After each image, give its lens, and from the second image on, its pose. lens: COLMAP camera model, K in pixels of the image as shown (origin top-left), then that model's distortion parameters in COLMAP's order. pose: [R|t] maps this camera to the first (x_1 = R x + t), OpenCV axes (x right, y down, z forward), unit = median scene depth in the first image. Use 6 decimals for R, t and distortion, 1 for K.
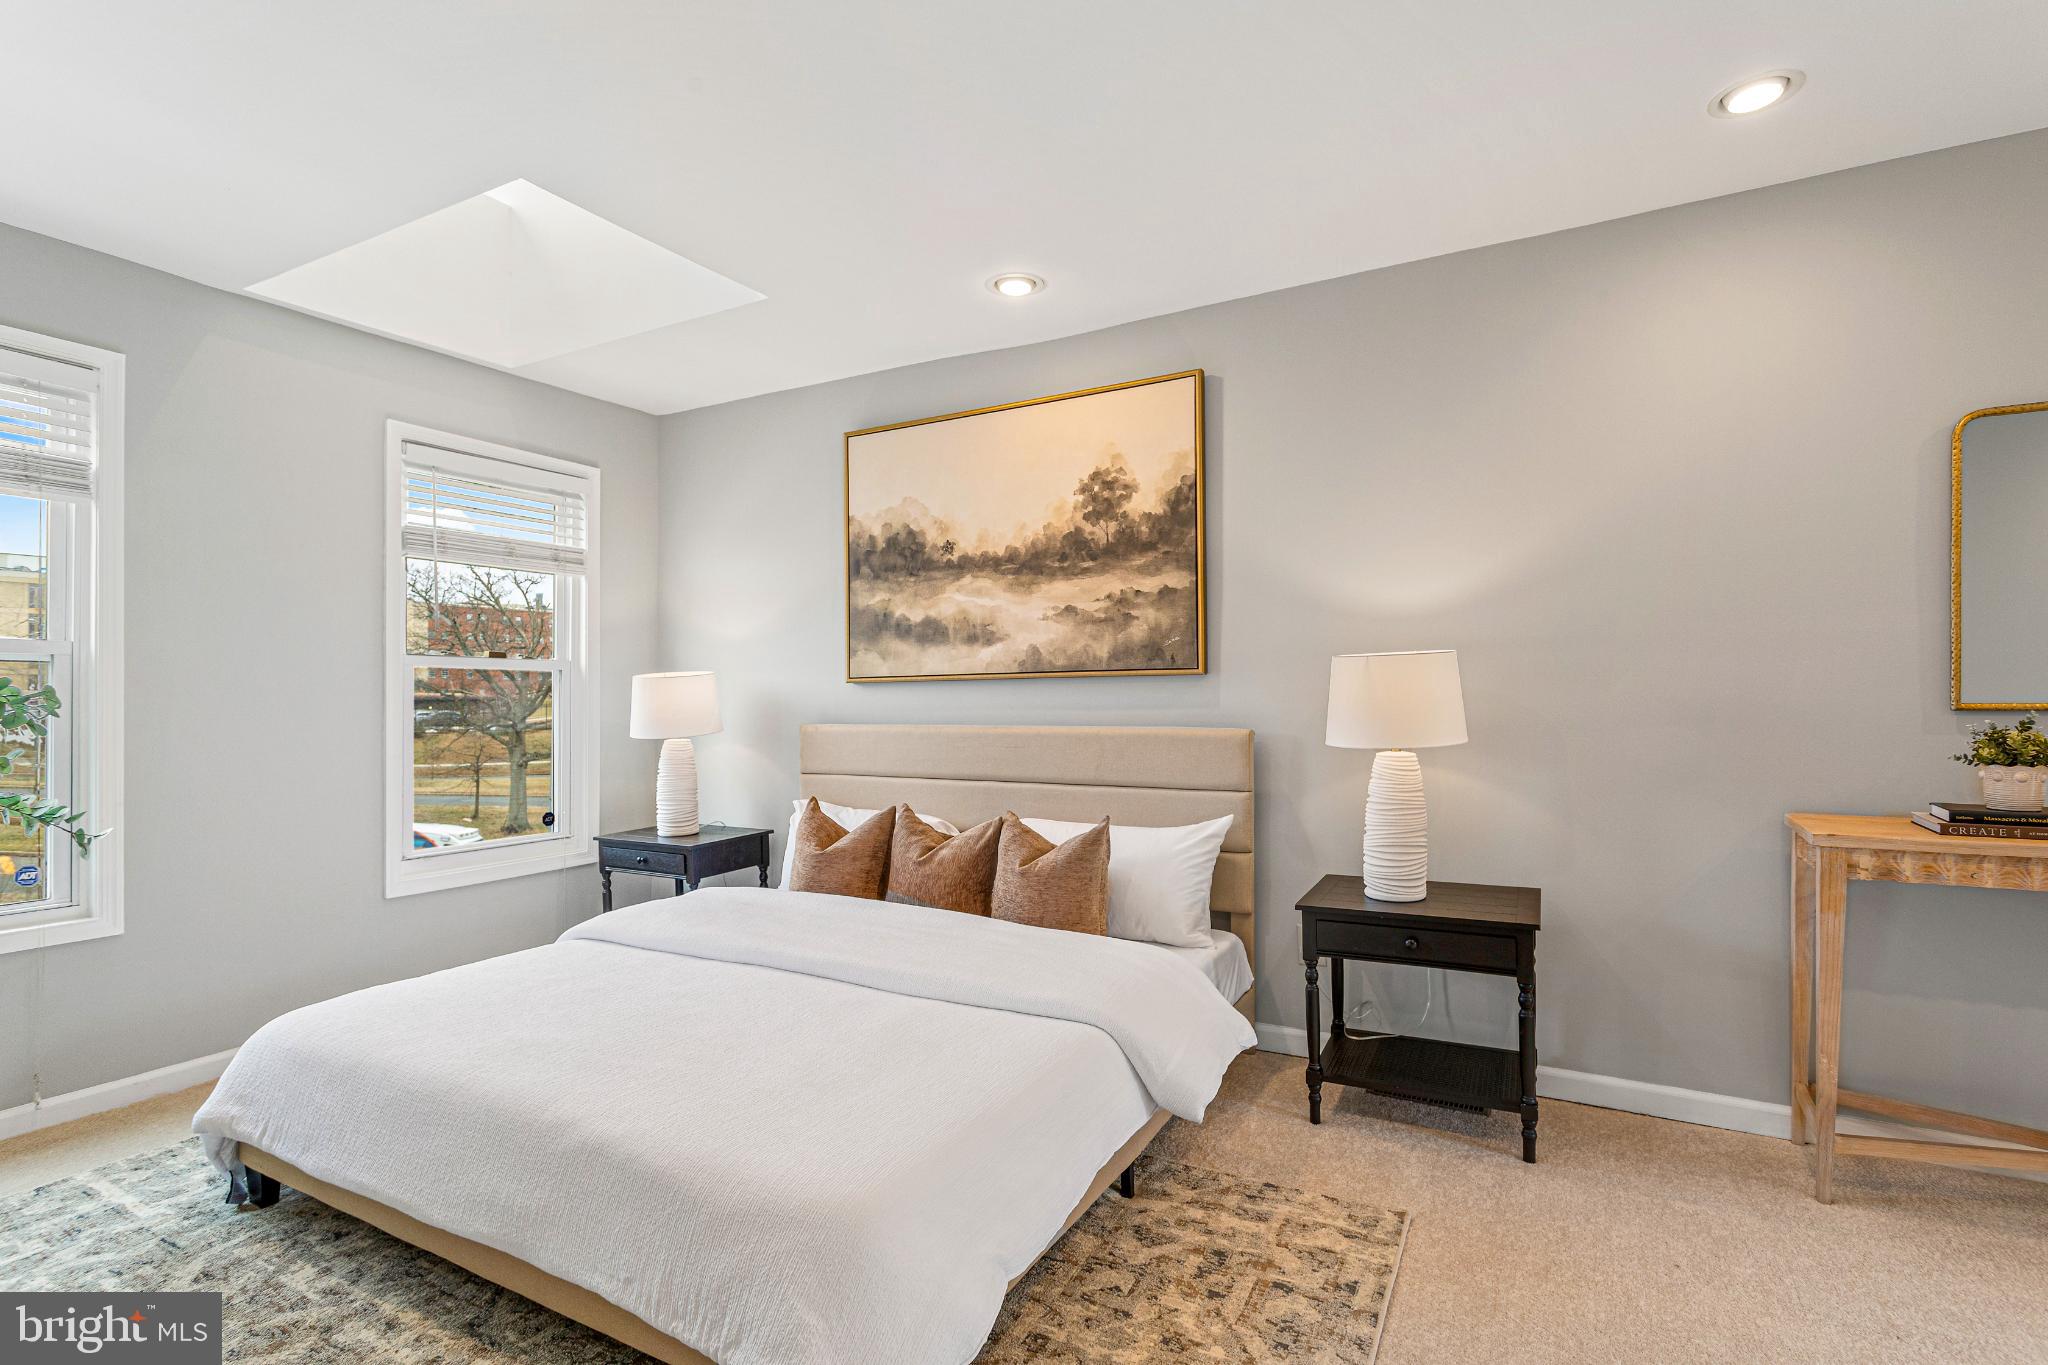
lens RADIAL K [[972.8, 0, 1024.0], [0, 972.8, 682.5], [0, 0, 1]] dist [-0.004778, 0.000187]
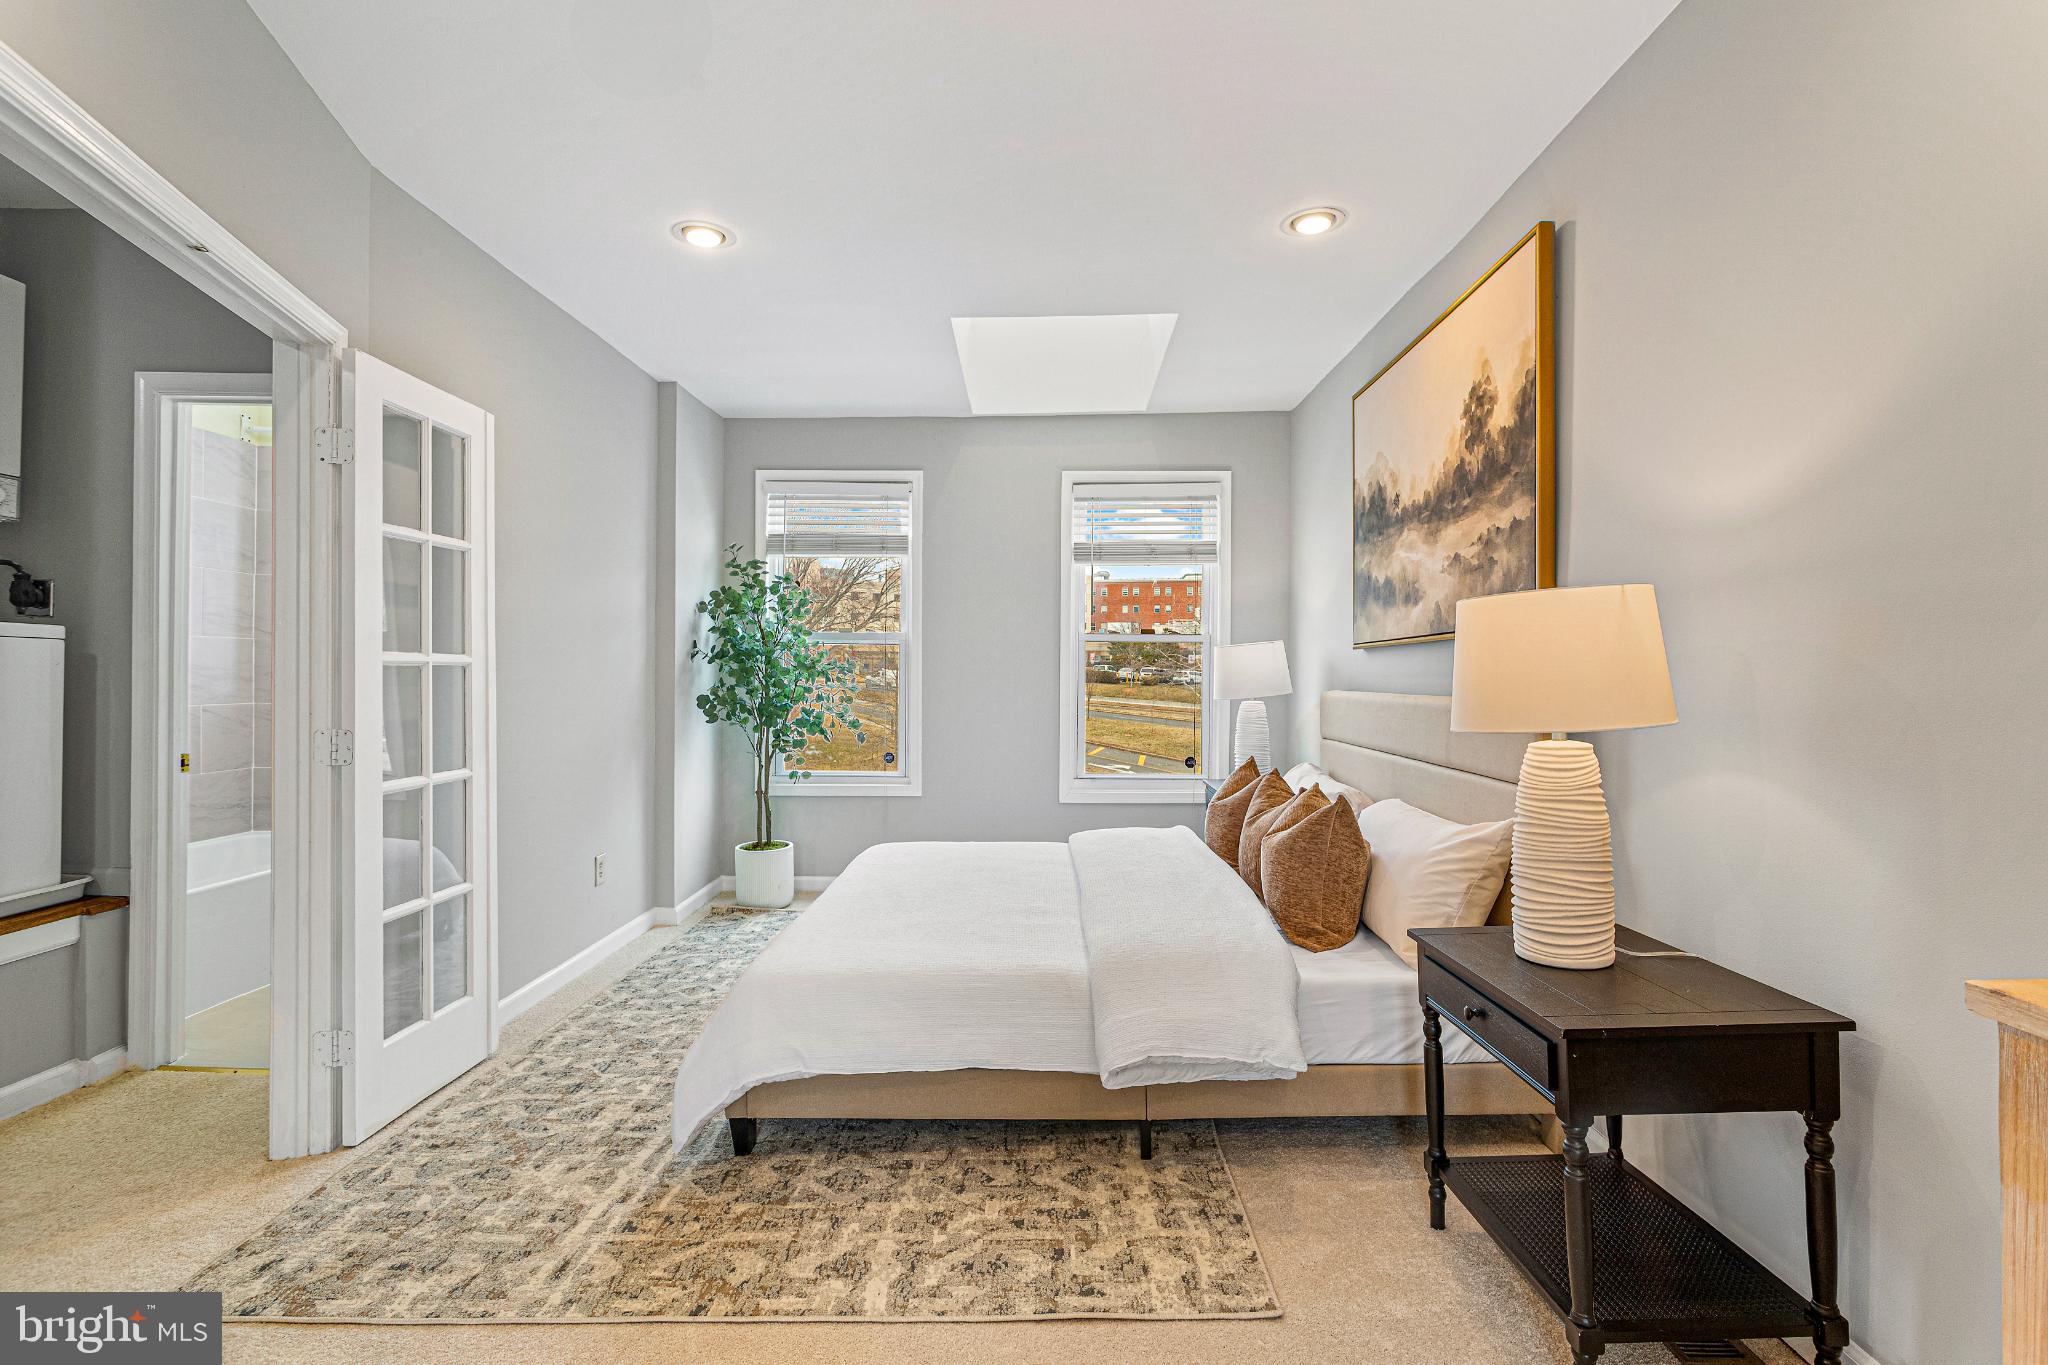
lens RADIAL K [[977.9, 0, 1028.8], [0, 977.9, 662.4], [0, 0, 1]] dist [0.000831, 0.000351]
pose [[0.463570, -0.002681, -0.886056, 0.645376], [0.011915, 0.999924, 0.003209, 0.007919], [0.885980, -0.012045, 0.463567, 0.292495]]
